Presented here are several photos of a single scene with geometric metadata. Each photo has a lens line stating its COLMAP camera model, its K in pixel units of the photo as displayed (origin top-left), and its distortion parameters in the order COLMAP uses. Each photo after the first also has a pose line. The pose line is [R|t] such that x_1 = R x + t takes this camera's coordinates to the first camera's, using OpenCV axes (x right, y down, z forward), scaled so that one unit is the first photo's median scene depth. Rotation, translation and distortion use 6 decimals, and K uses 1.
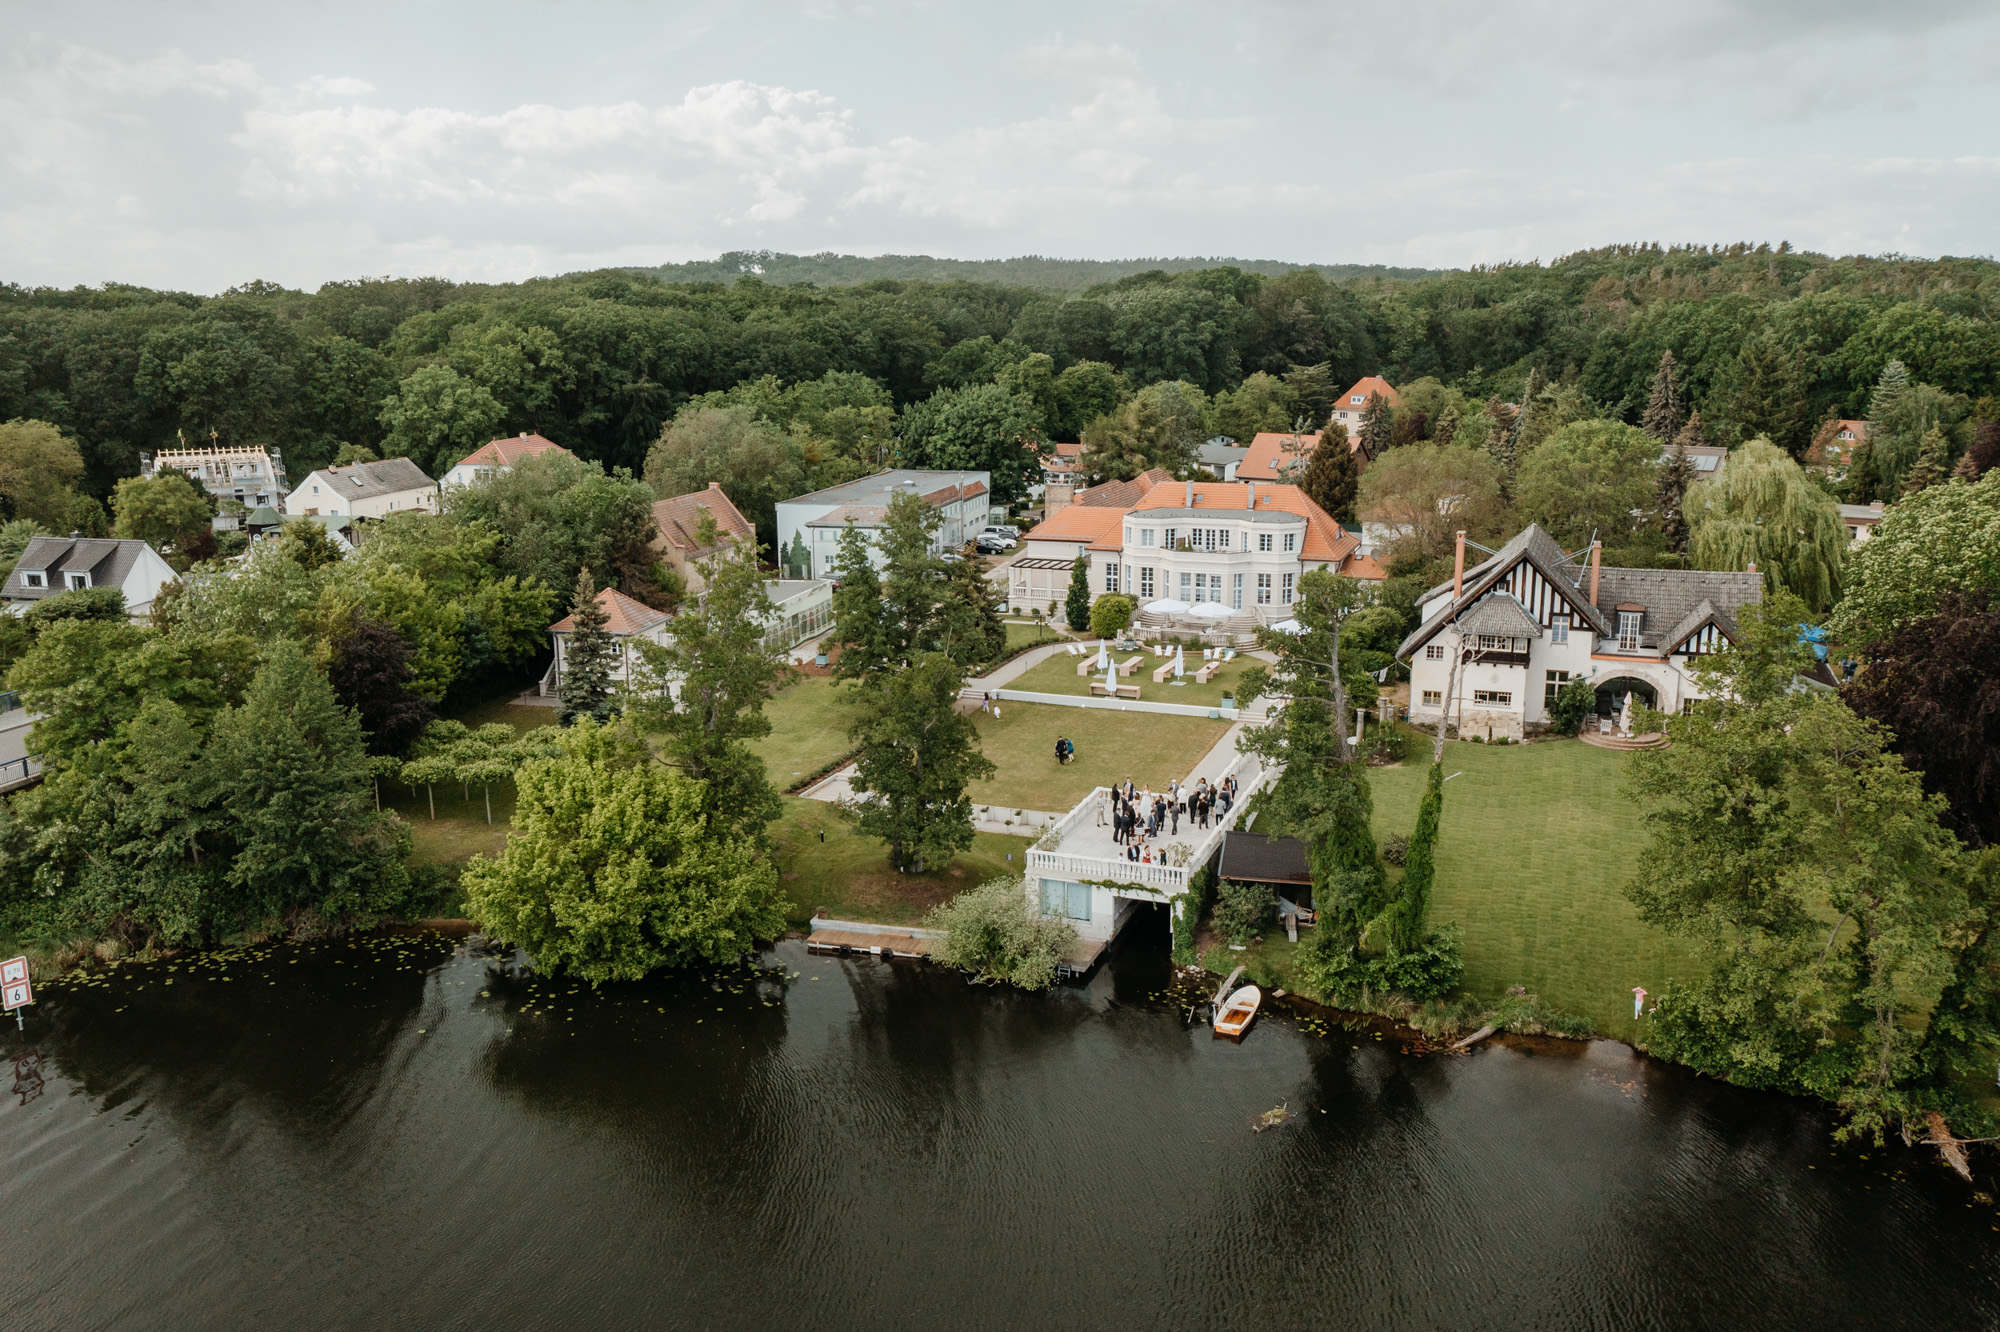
lens RADIAL K [[1628.0, 0, 1000.0], [0, 1628.0, 666.0], [0, 0, 1]] dist [-0.002544, 0.014936]
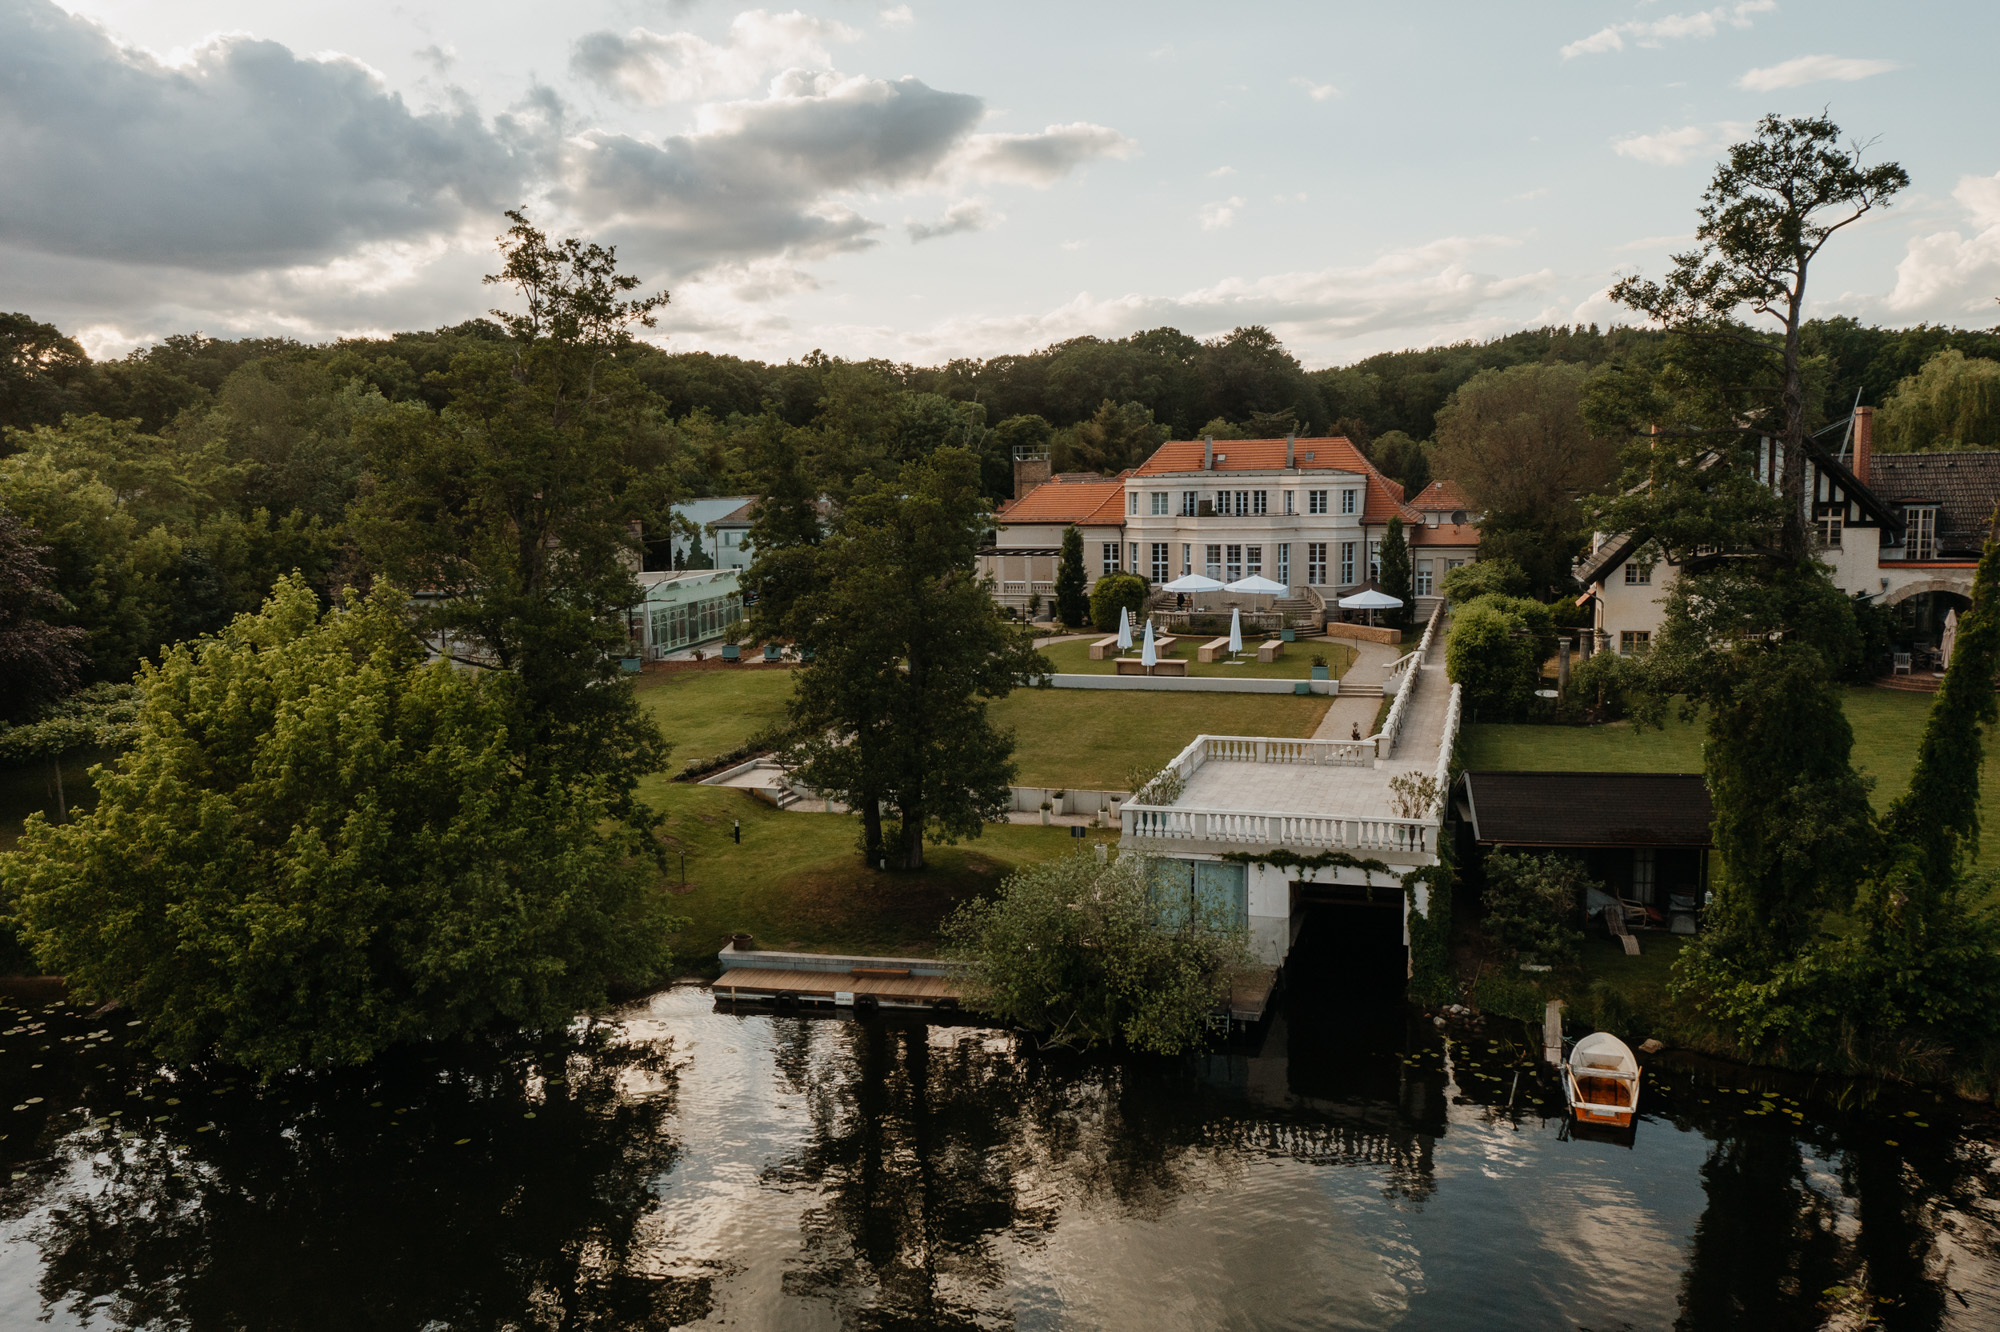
lens RADIAL K [[1628.0, 0, 1000.0], [0, 1628.0, 666.0], [0, 0, 1]] dist [-0.002544, 0.014936]
pose [[0.998074, -0.019173, 0.059004, -0.045112], [0.024472, 0.995601, -0.090443, 0.095284], [-0.057010, 0.091712, 0.994152, 0.381456]]
